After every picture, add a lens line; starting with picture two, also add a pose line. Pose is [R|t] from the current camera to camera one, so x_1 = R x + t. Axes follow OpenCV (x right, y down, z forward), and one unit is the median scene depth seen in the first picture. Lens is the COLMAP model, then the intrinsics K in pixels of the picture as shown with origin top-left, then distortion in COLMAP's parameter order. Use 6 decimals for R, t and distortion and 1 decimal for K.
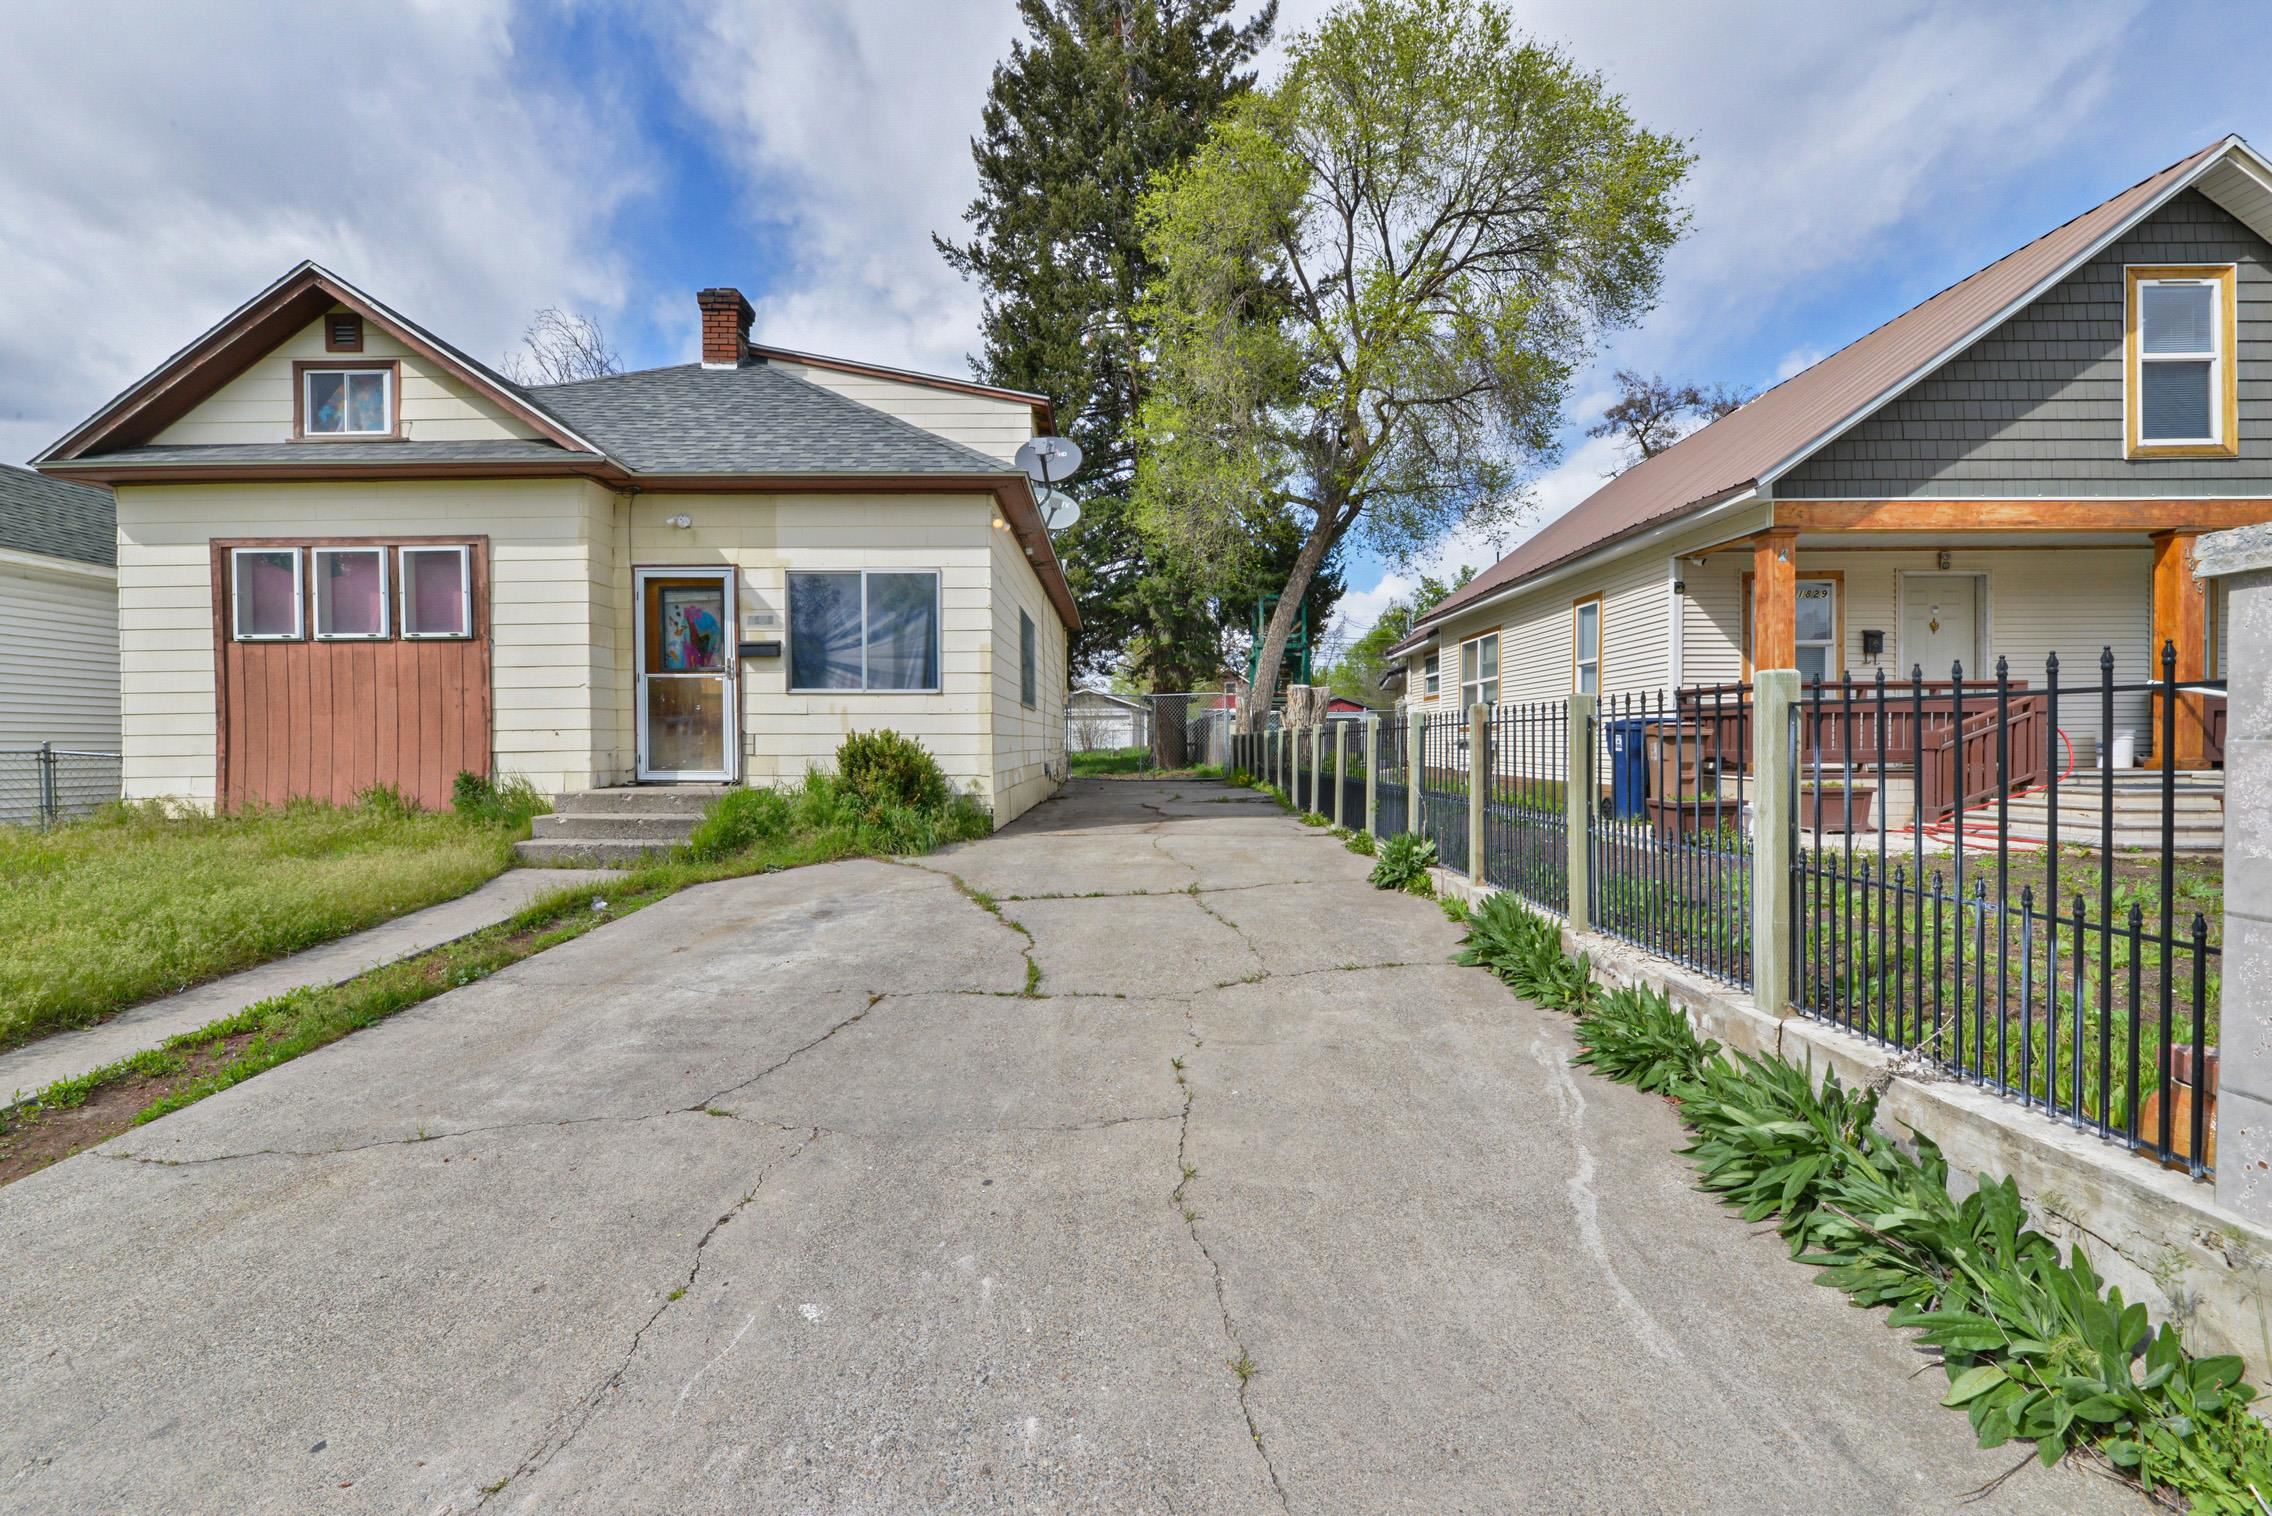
lens RADIAL K [[937.9, 0, 1136.0], [0, 937.9, 758.0], [0, 0, 1]] dist [0.001771, -0.004910]
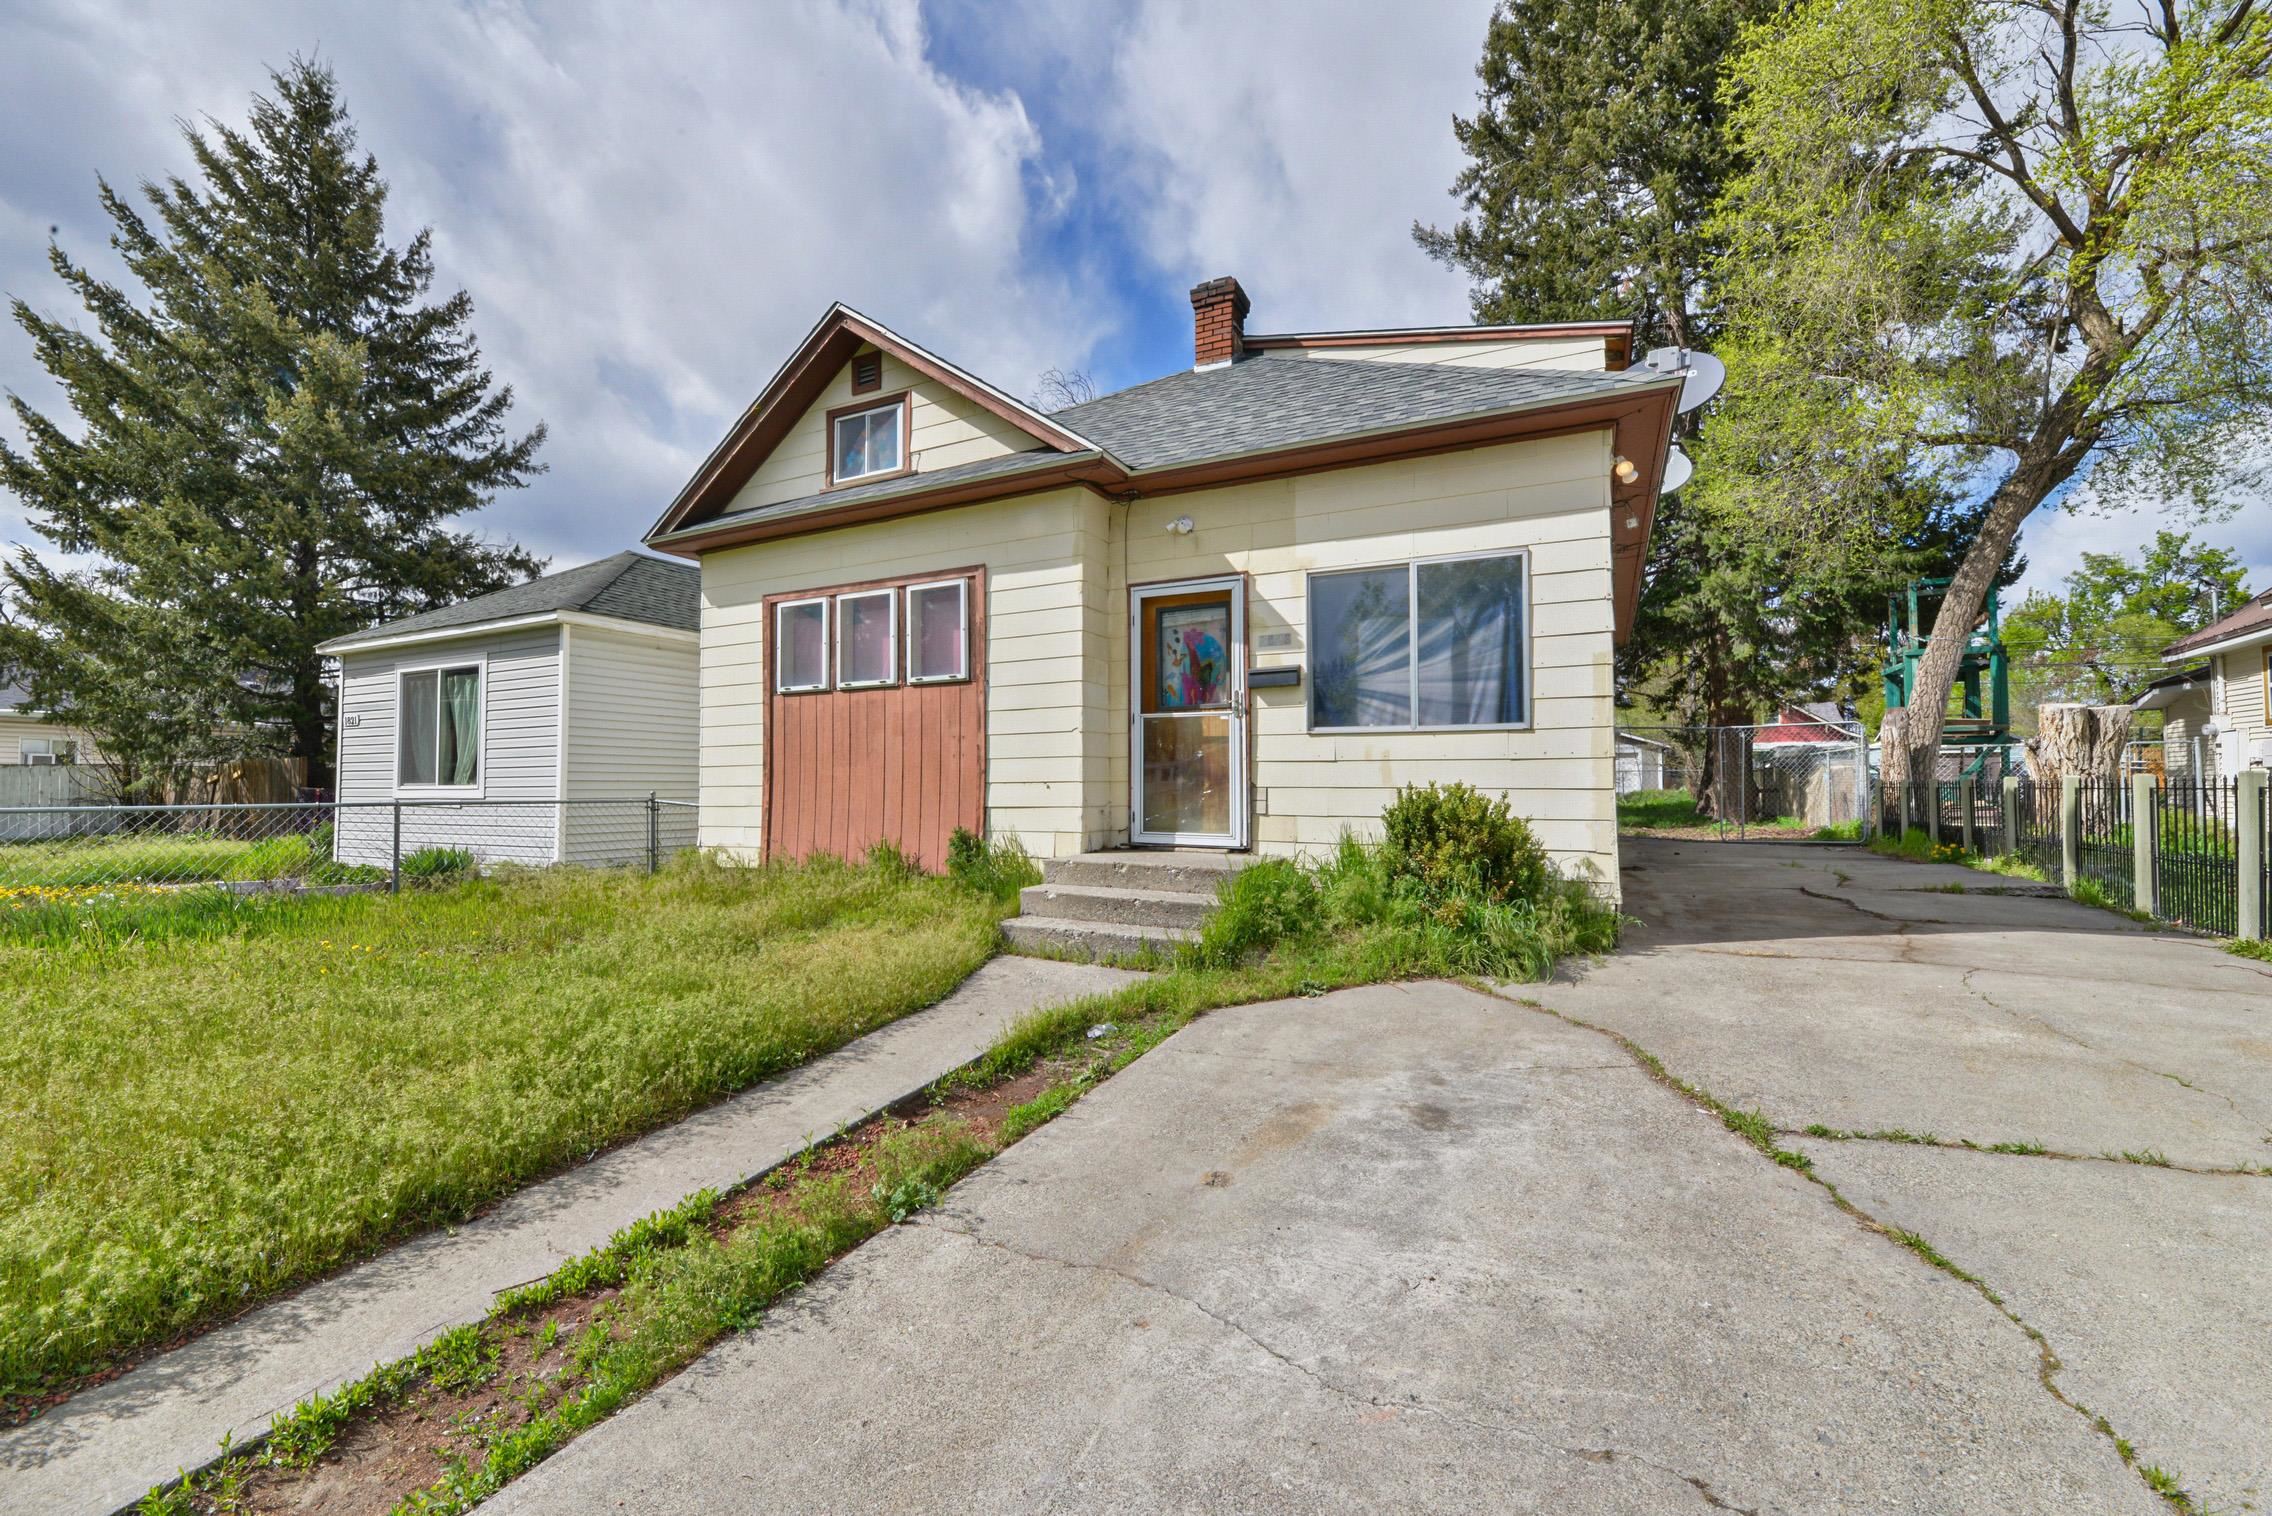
lens RADIAL K [[937.9, 0, 1136.0], [0, 937.9, 758.0], [0, 0, 1]] dist [0.001771, -0.004910]
pose [[0.892578, -0.009754, -0.450787, -0.160248], [-0.009141, 0.999169, -0.039718, -0.018724], [0.450800, 0.039572, 0.891747, 0.271805]]
